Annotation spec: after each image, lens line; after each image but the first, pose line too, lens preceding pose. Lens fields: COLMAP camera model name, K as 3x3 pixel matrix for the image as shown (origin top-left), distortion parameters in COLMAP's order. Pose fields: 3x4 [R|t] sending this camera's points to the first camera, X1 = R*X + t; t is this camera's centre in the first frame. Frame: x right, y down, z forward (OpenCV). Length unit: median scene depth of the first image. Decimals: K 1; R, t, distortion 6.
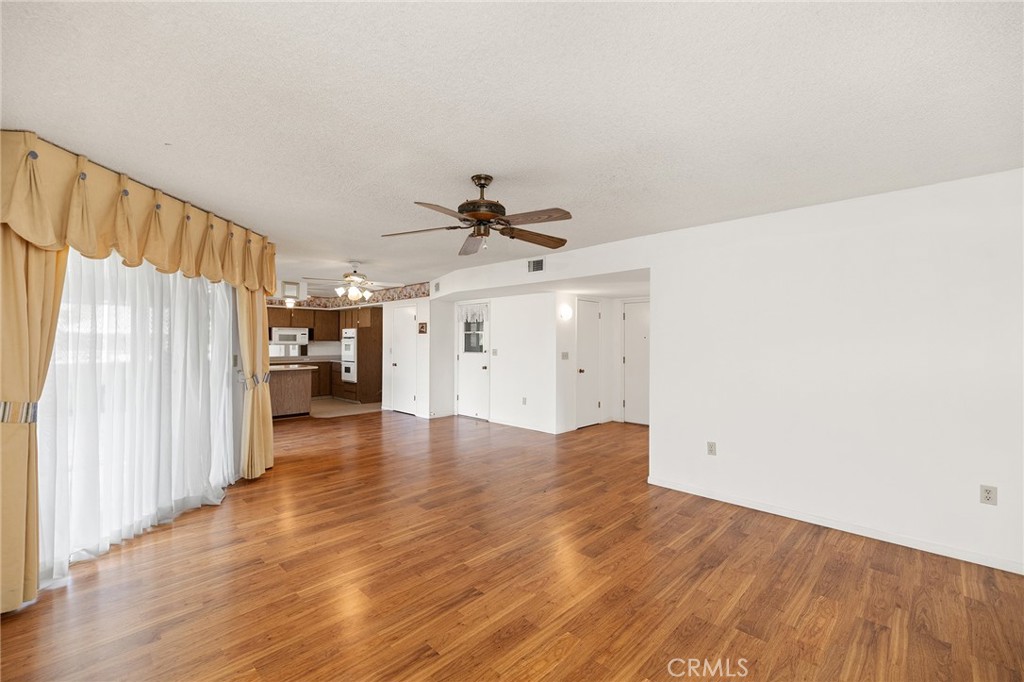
lens RADIAL K [[433.6, 0, 513.4], [0, 433.6, 346.0], [0, 0, 1]] dist [0.001417, 0.000073]
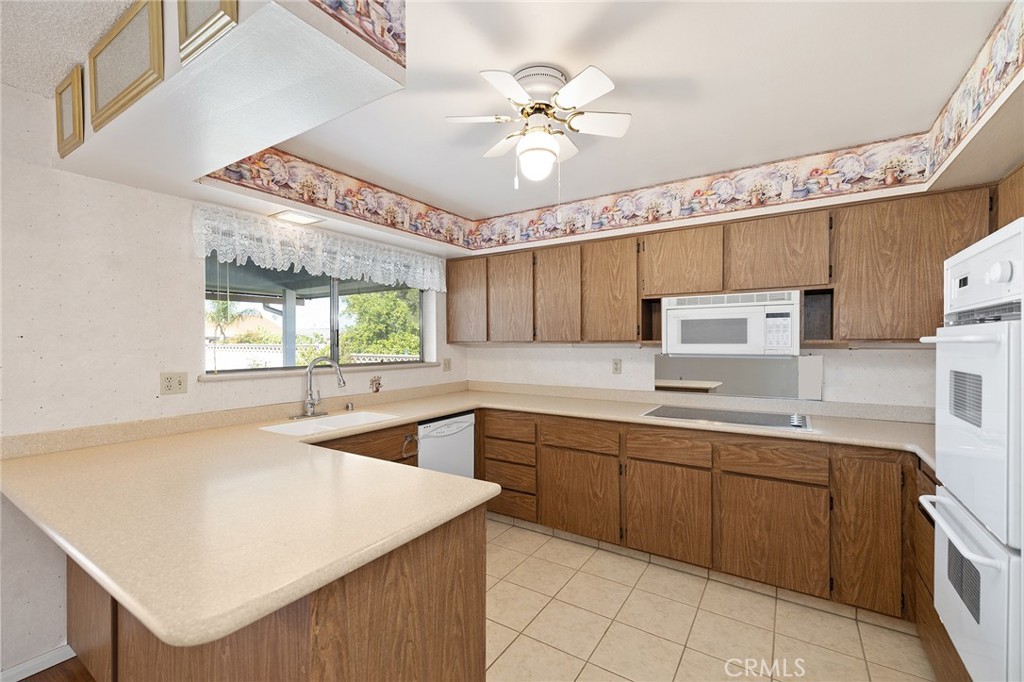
lens RADIAL K [[433.6, 0, 513.4], [0, 433.6, 346.0], [0, 0, 1]] dist [0.001417, 0.000073]
pose [[0.182383, 0.003200, -0.983222, -0.393779], [-0.007132, 0.999973, 0.001932, -0.013271], [0.983202, 0.006660, 0.182401, 1.184173]]
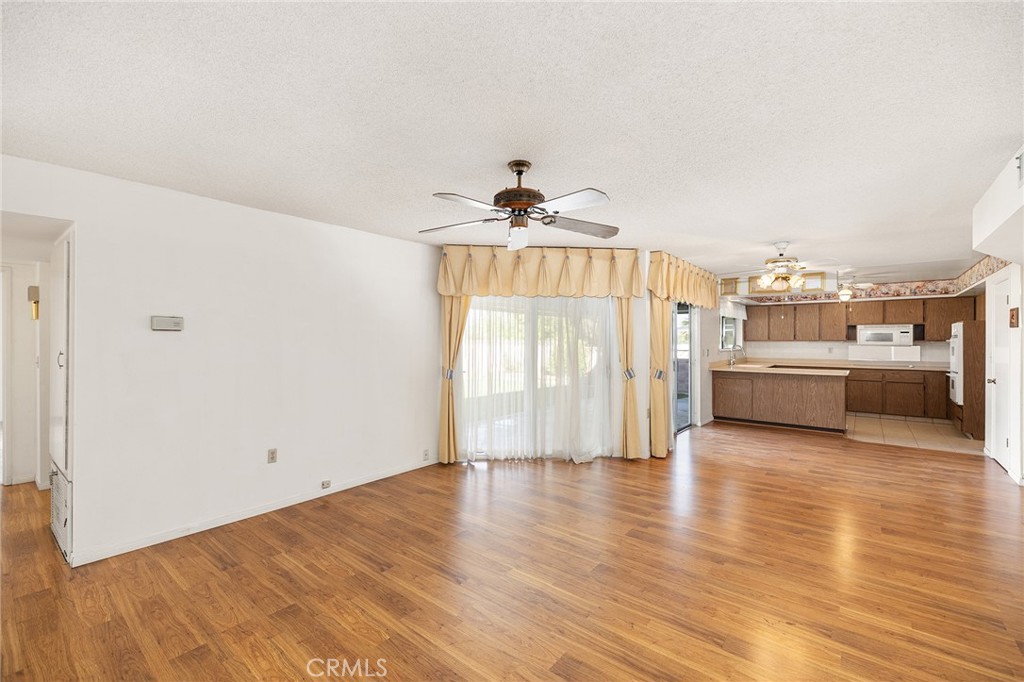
lens RADIAL K [[443.6, 0, 510.4], [0, 443.6, 338.3], [0, 0, 1]] dist [0.008574, -0.000258]
pose [[0.076179, -0.005860, -0.997077, 0.358916], [-0.011524, 0.999911, -0.006757, -0.004882], [0.997028, 0.012005, 0.076104, 0.367962]]
